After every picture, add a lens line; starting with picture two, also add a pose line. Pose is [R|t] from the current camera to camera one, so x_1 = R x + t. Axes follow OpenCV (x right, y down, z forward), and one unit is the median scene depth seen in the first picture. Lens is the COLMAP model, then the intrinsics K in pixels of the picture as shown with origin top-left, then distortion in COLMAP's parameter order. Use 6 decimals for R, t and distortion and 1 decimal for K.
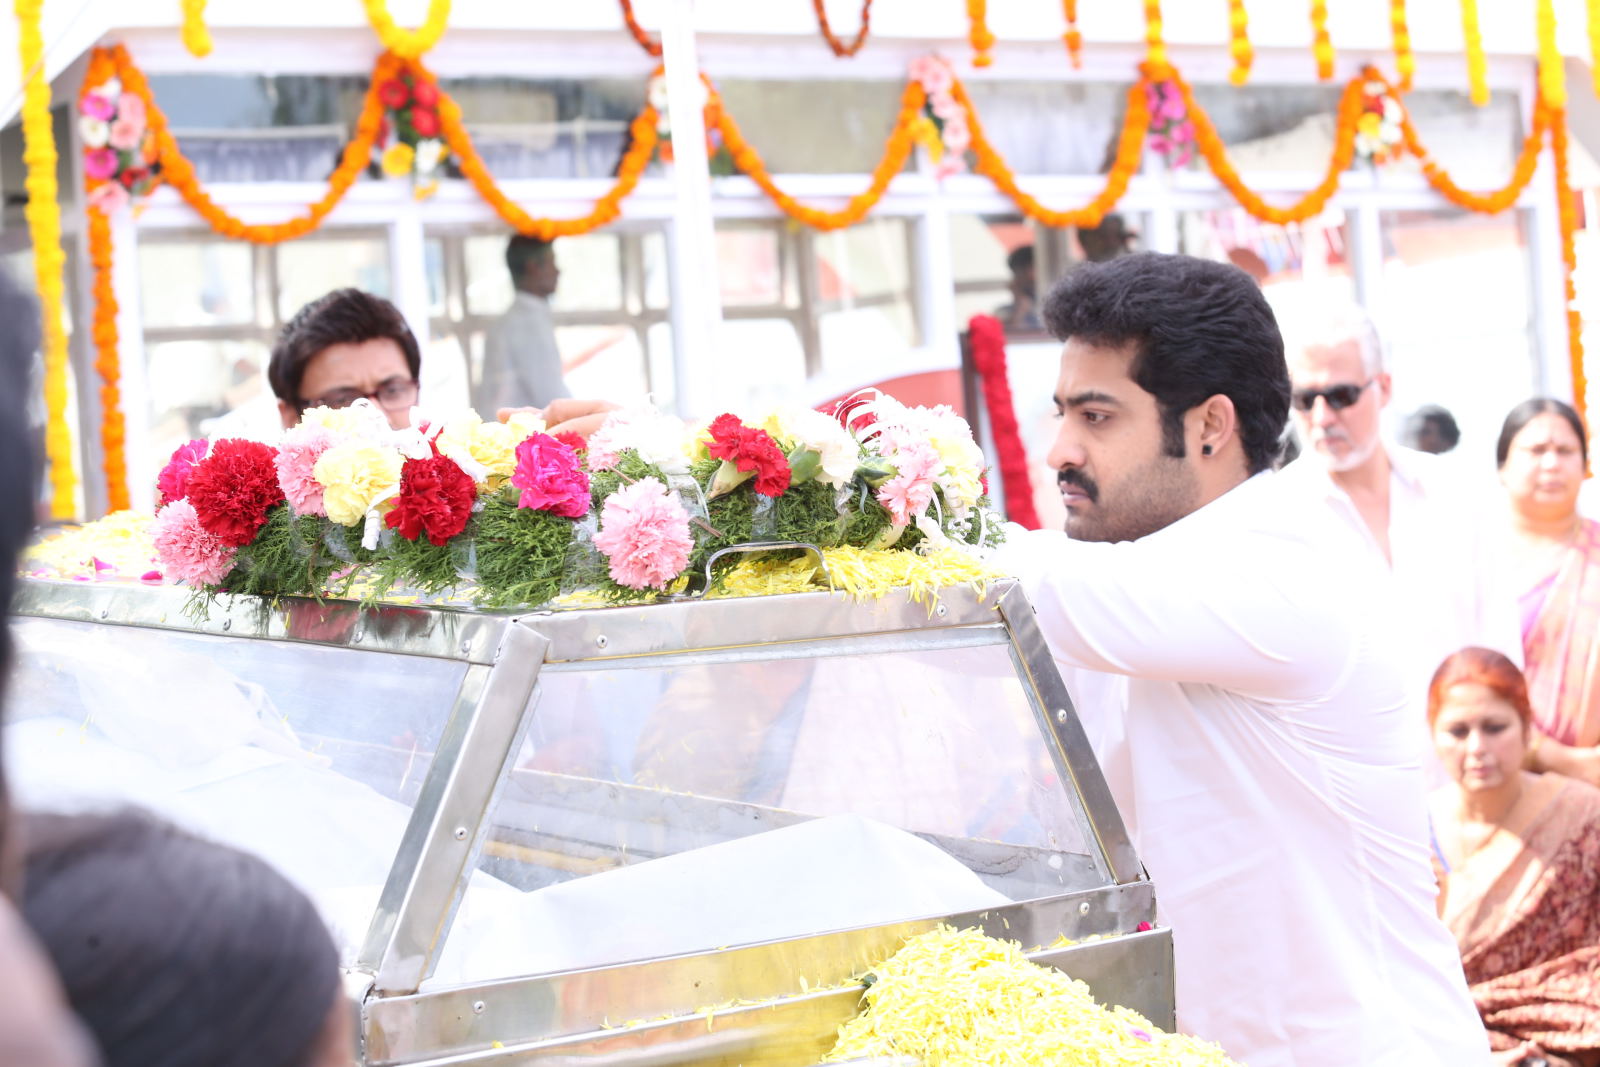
lens RADIAL K [[3422.2, 0, 800.0], [0, 3422.2, 533.5], [0, 0, 1]] dist [-0.224603, 0.135145]
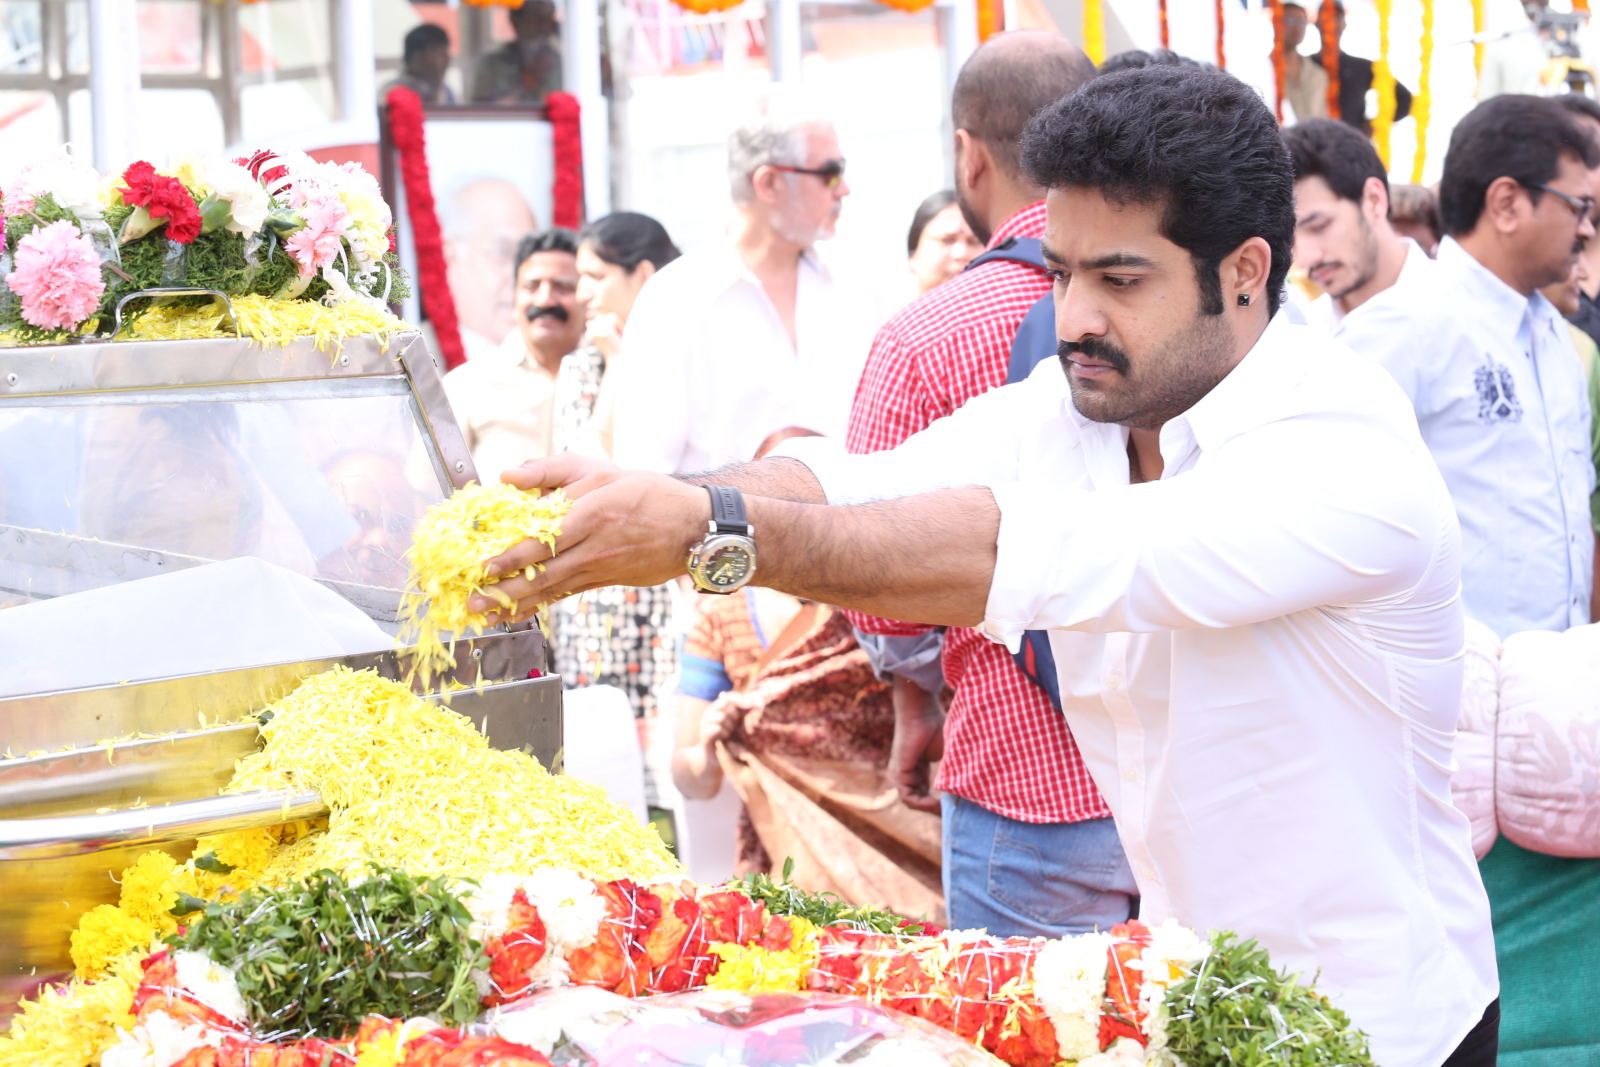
lens RADIAL K [[3417.7, 0, 800.0], [0, 3417.7, 533.5], [0, 0, 1]] dist [-0.265927, 0.262673]
pose [[0.984937, 0.022500, 0.171442, 0.002170], [-0.033236, 0.997644, 0.060012, 0.008854], [-0.169688, -0.064807, 0.983365, -0.031262]]
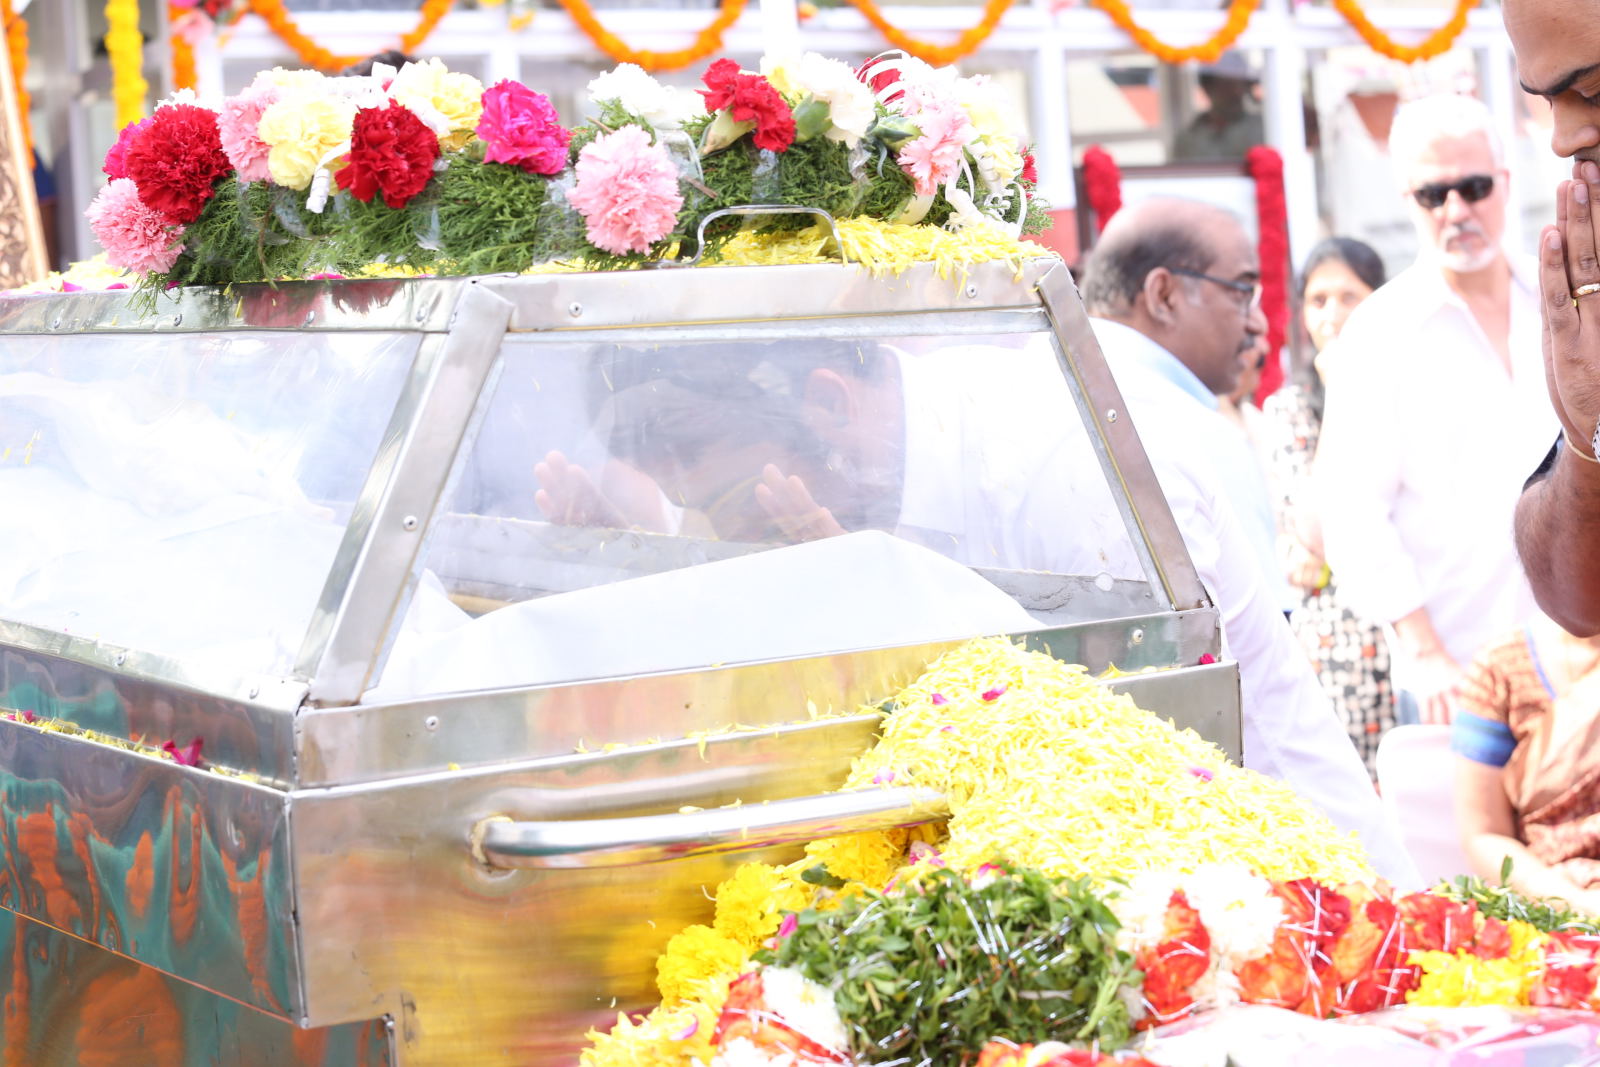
lens RADIAL K [[3436.9, 0, 817.9], [0, 3436.9, 531.8], [0, 0, 1]] dist [-0.260172, 0.283340]
pose [[0.999419, 0.000677, -0.034078, 0.032718], [0.000415, 0.999487, 0.032009, 0.057828], [0.034083, -0.032004, 0.998906, 0.116797]]
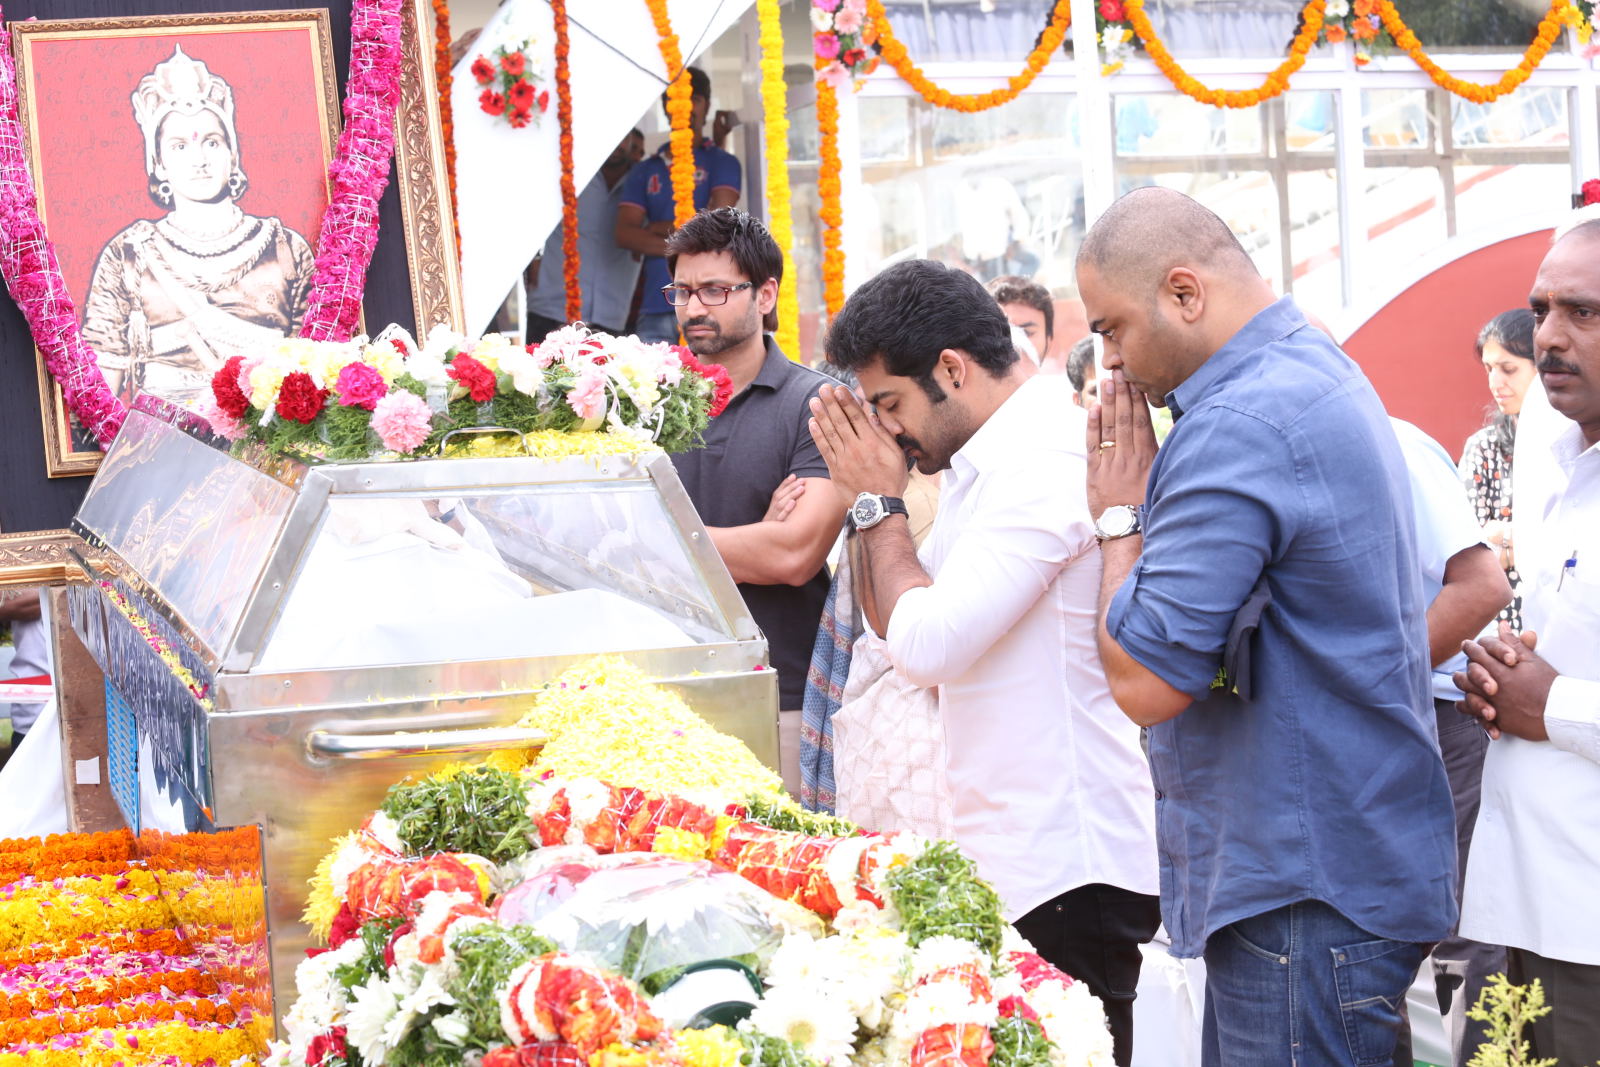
lens RADIAL K [[3324.9, 0, 800.0], [0, 3324.9, 533.5], [0, 0, 1]] dist [-0.256396, 0.008685]
pose [[0.947012, 0.043950, -0.318176, 0.667608], [-0.023608, 0.997439, 0.067510, -0.060019], [0.320328, -0.056422, 0.945625, -0.522169]]
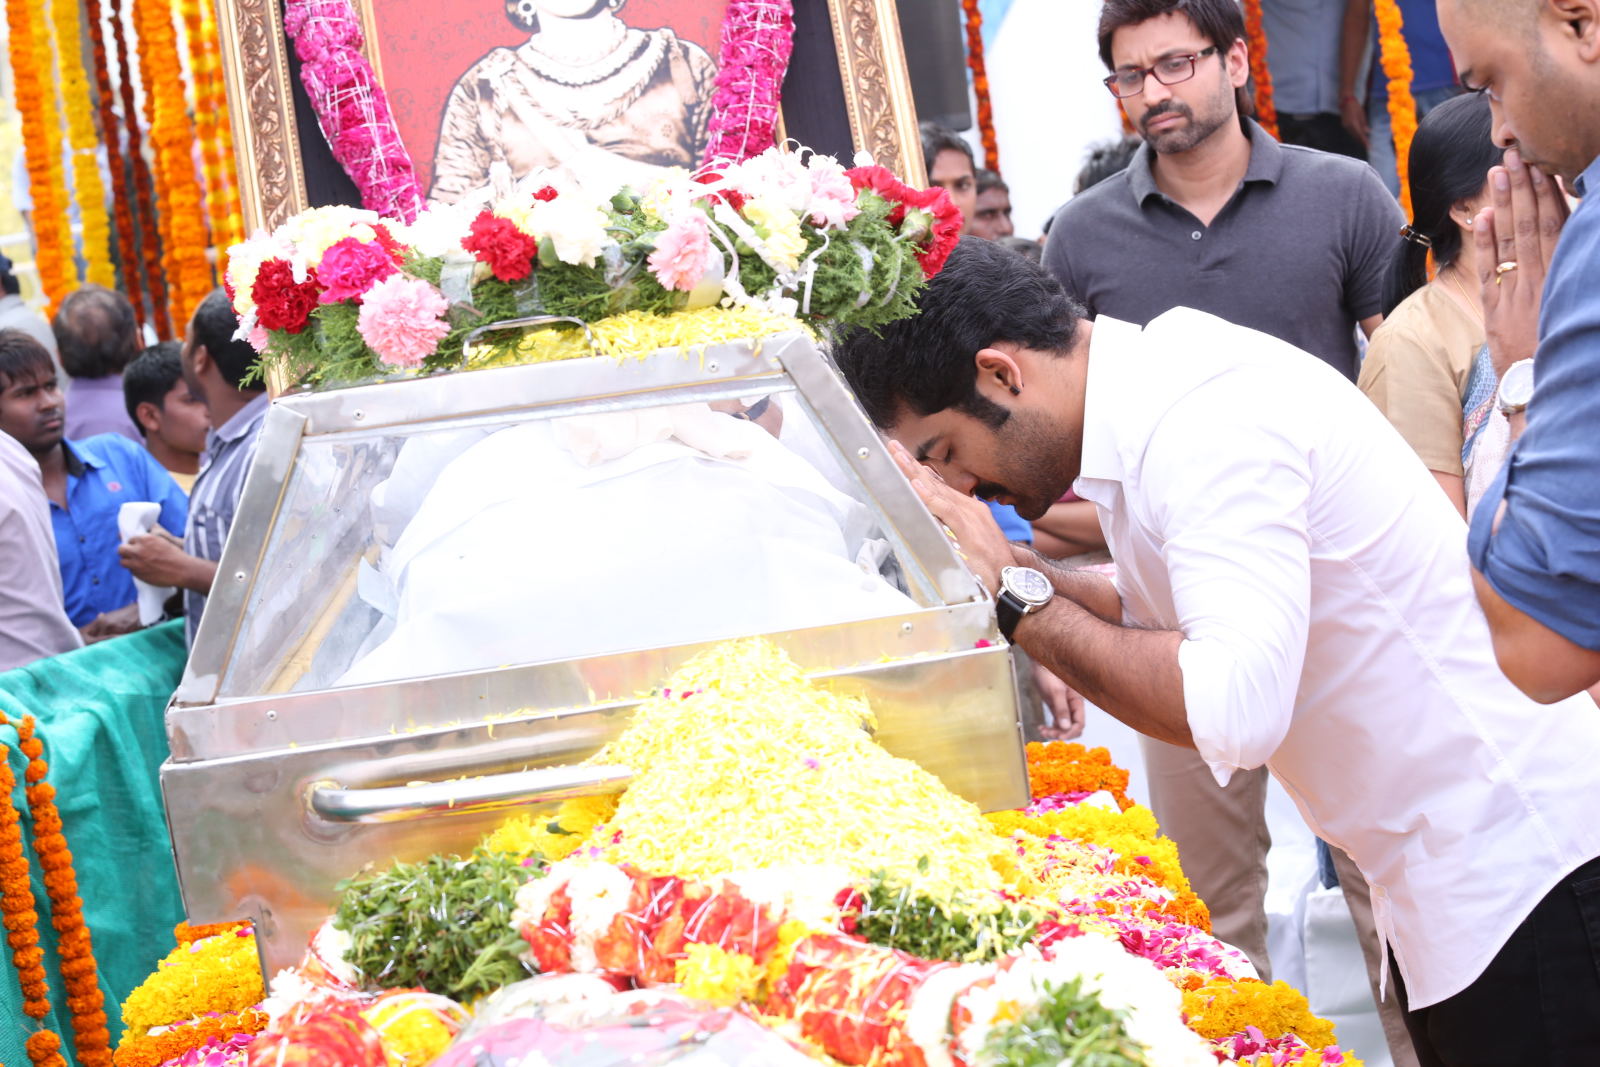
lens RADIAL K [[3386.3, 0, 800.0], [0, 3386.3, 533.5], [0, 0, 1]] dist [-0.295124, 0.412645]
pose [[0.823344, 0.007307, -0.567495, 0.708456], [0.073077, 0.990229, 0.118774, -0.053772], [0.562818, -0.139262, 0.814765, 0.113695]]
